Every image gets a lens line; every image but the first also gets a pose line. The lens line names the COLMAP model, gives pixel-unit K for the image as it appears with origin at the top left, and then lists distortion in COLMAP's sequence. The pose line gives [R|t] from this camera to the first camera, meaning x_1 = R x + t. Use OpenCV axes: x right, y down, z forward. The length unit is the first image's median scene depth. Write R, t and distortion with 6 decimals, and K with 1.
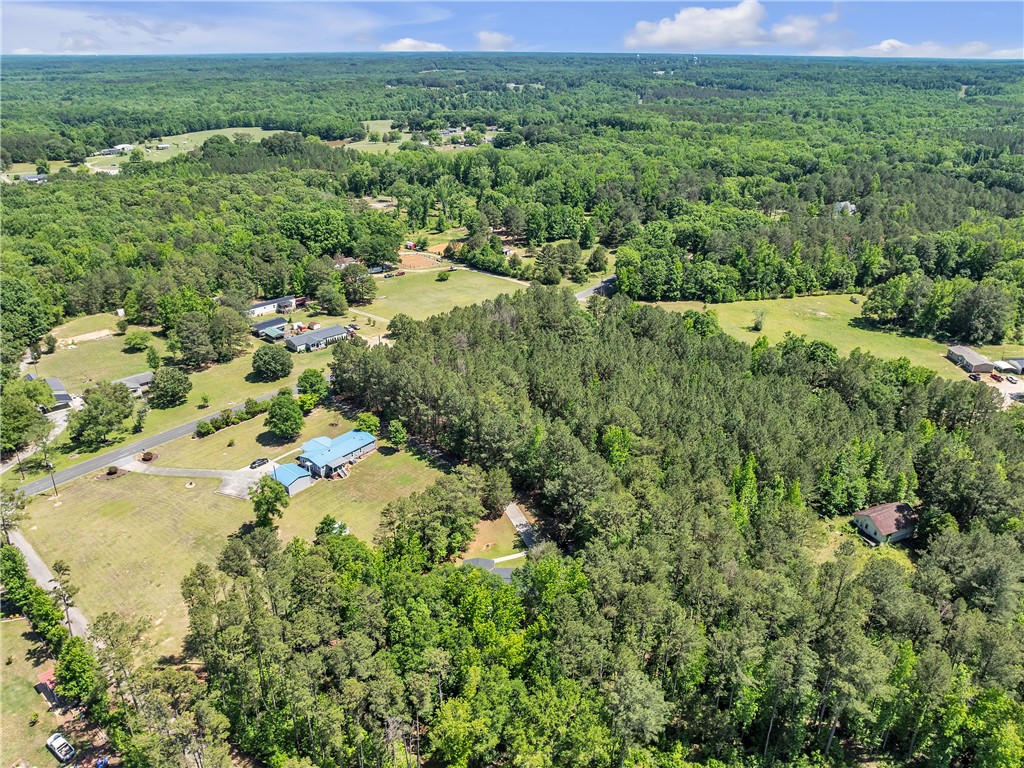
lens RADIAL K [[734.3, 0, 512.0], [0, 734.3, 384.0], [0, 0, 1]] dist [-0.051522, -0.000848]
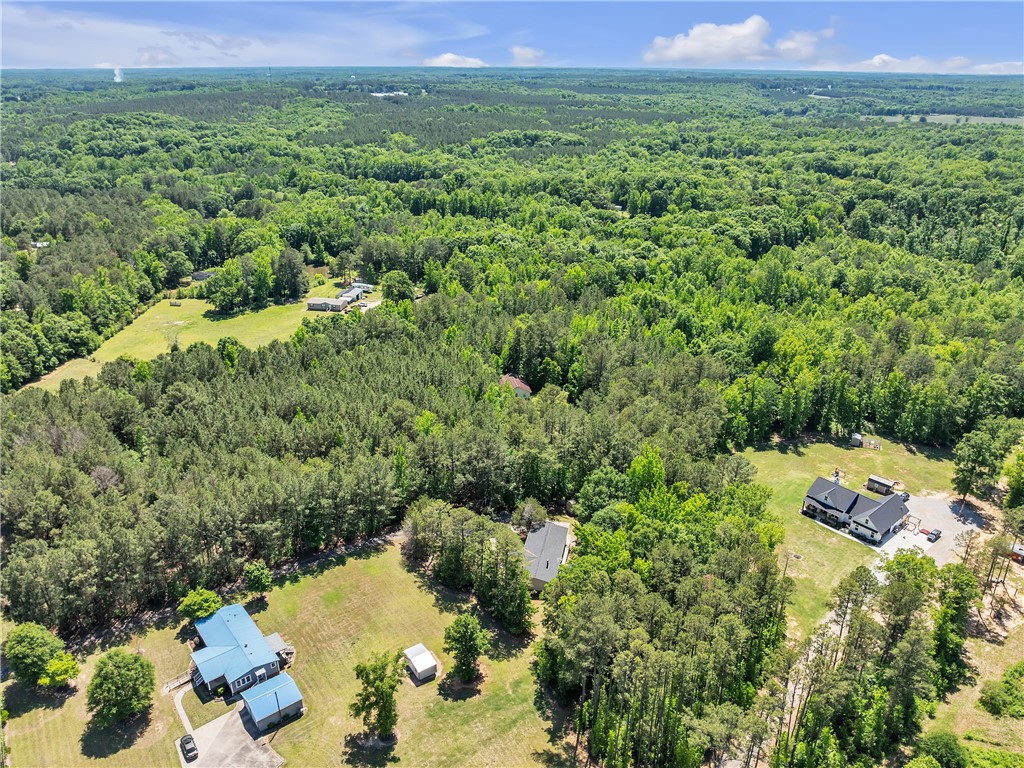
lens RADIAL K [[734.3, 0, 512.0], [0, 734.3, 384.0], [0, 0, 1]] dist [-0.051522, -0.000848]
pose [[0.216274, -0.394455, 0.893102, -0.433992], [0.408253, 0.867478, 0.284275, -0.130518], [-0.886879, 0.303130, 0.348650, 0.293504]]
